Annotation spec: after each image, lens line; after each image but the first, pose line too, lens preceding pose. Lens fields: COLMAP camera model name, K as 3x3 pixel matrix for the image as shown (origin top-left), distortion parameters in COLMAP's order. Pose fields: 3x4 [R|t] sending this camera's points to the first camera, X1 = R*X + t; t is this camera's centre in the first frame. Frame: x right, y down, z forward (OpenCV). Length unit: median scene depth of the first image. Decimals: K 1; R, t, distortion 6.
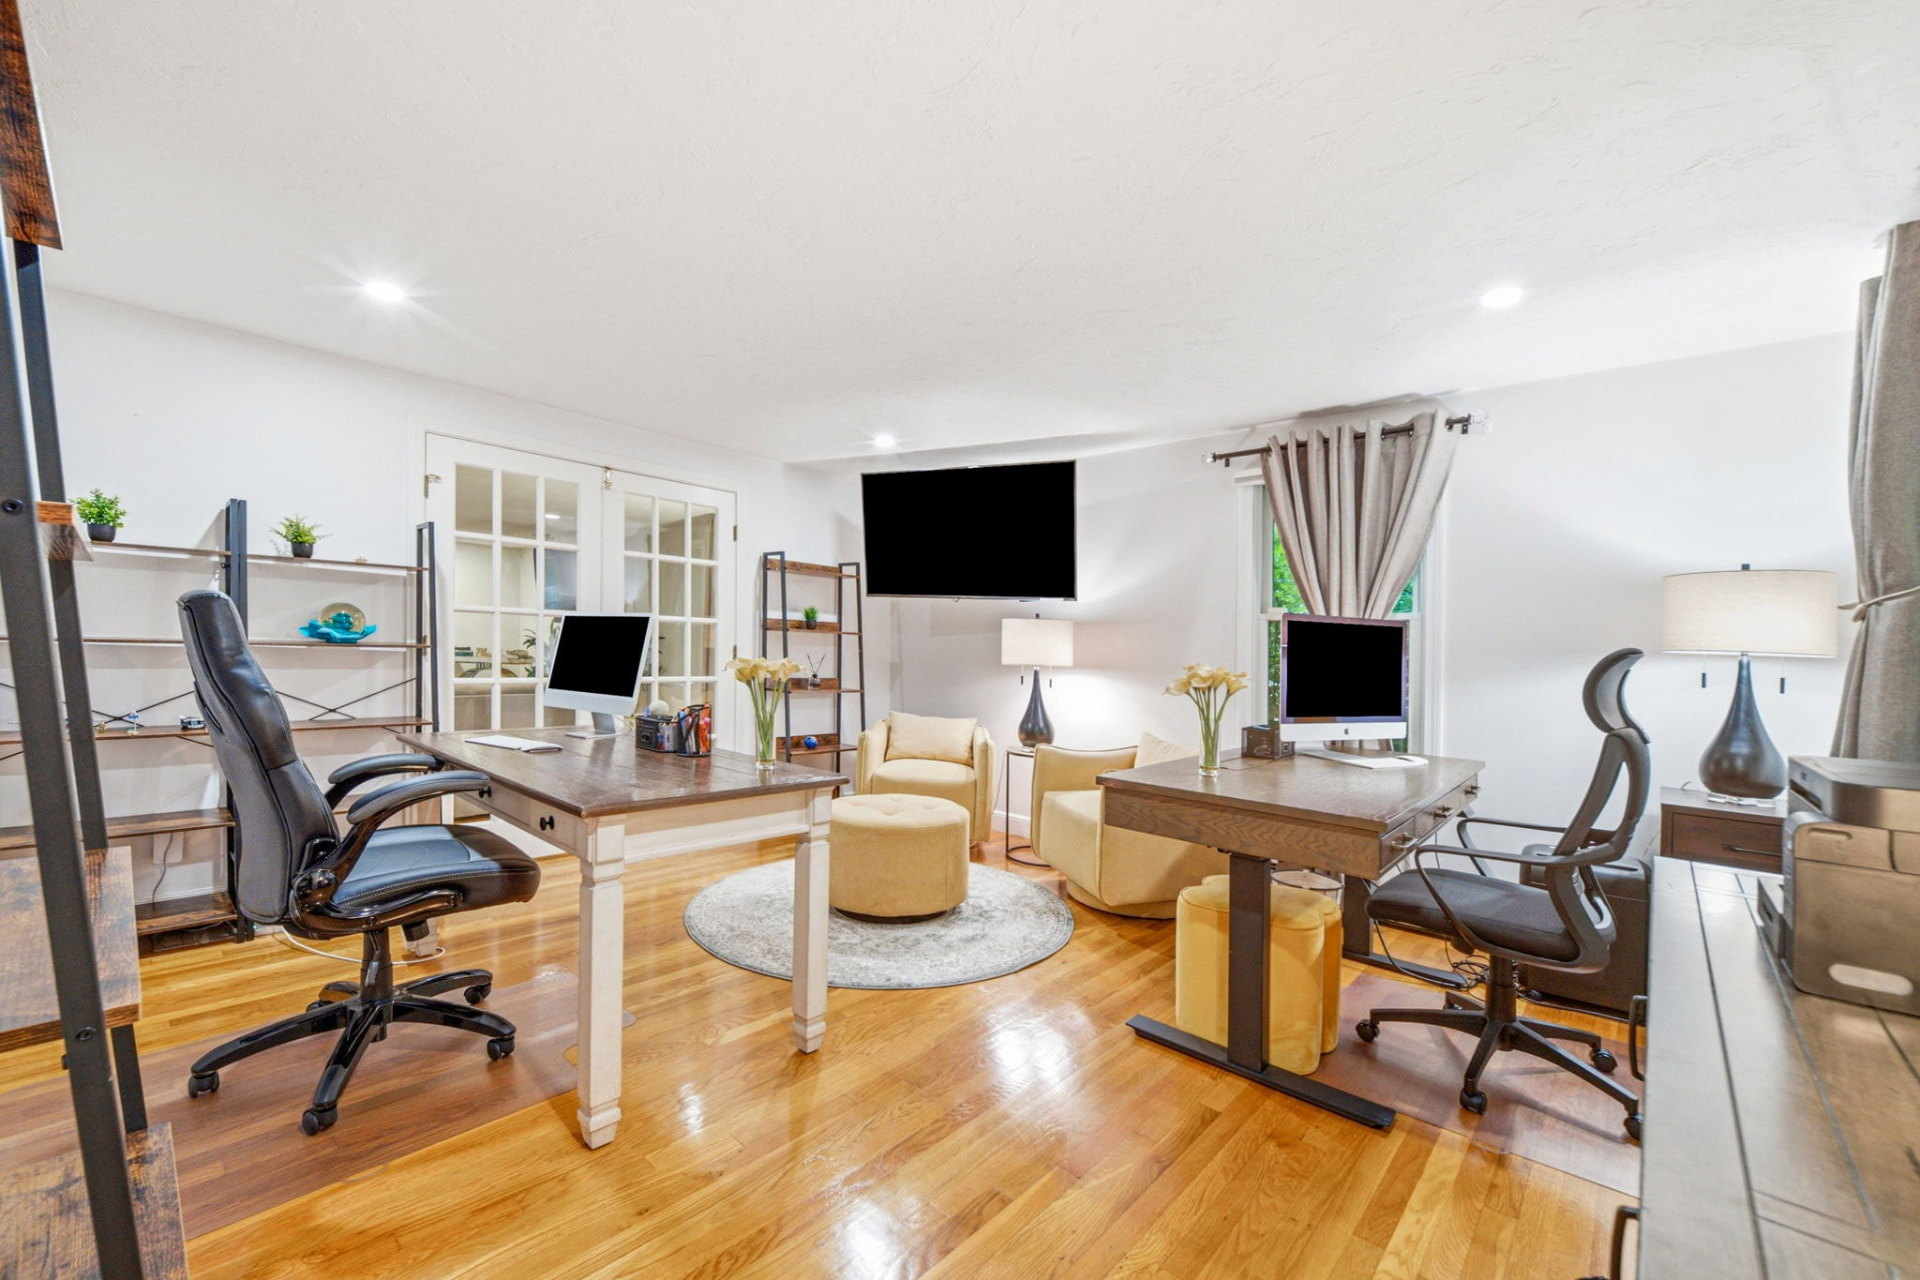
lens RADIAL K [[682.1, 0, 952.6], [0, 682.1, 643.4], [0, 0, 1]] dist [0.010764, -0.007292]
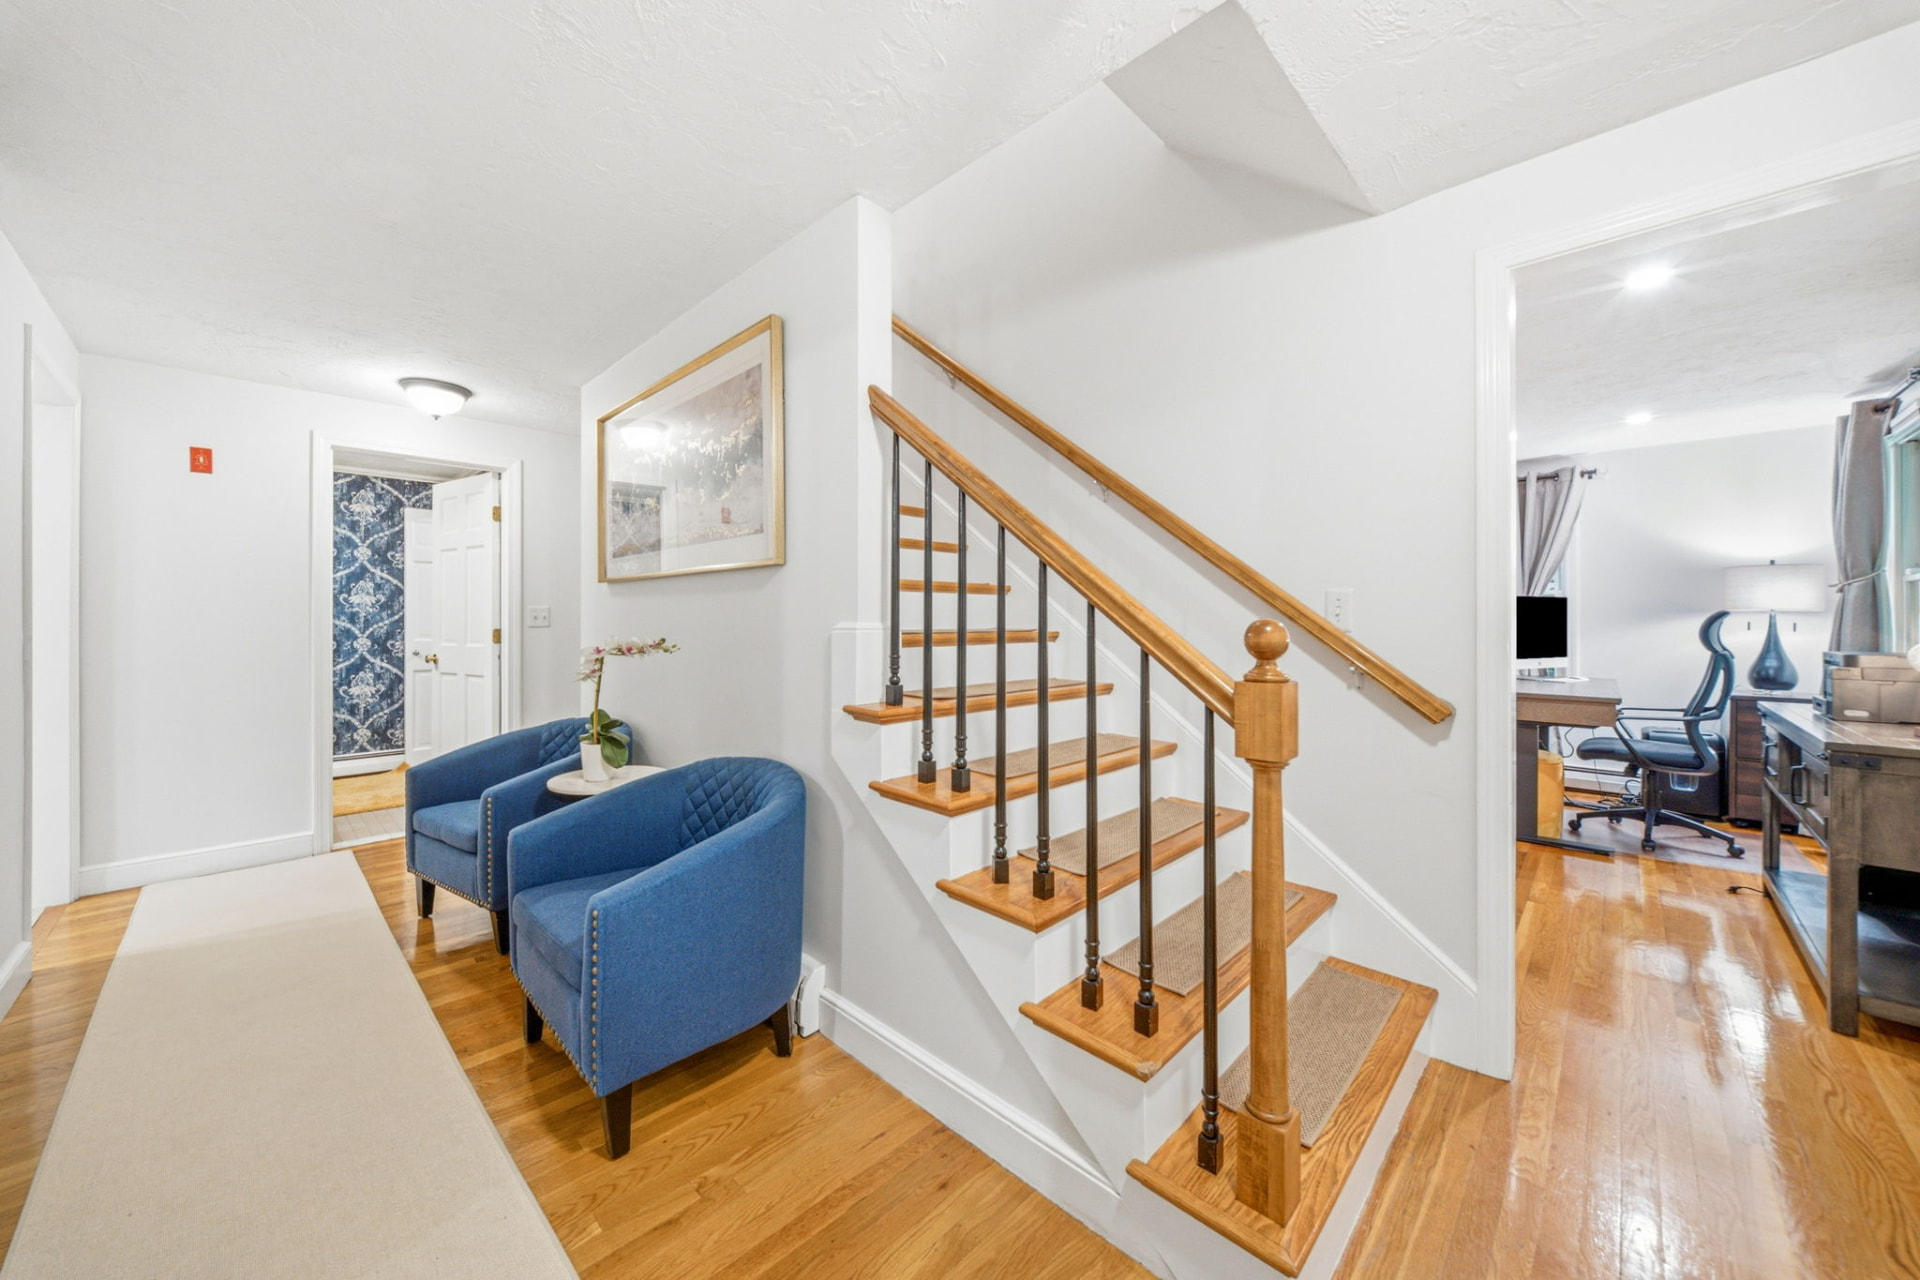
lens RADIAL K [[681.1, 0, 959.6], [0, 681.1, 630.3], [0, 0, 1]] dist [-0.000529, -0.000483]
pose [[0.998951, -0.034003, 0.030663, -1.061659], [0.033759, 0.999394, 0.008432, -0.020584], [-0.030931, -0.007388, 0.999494, -0.741932]]
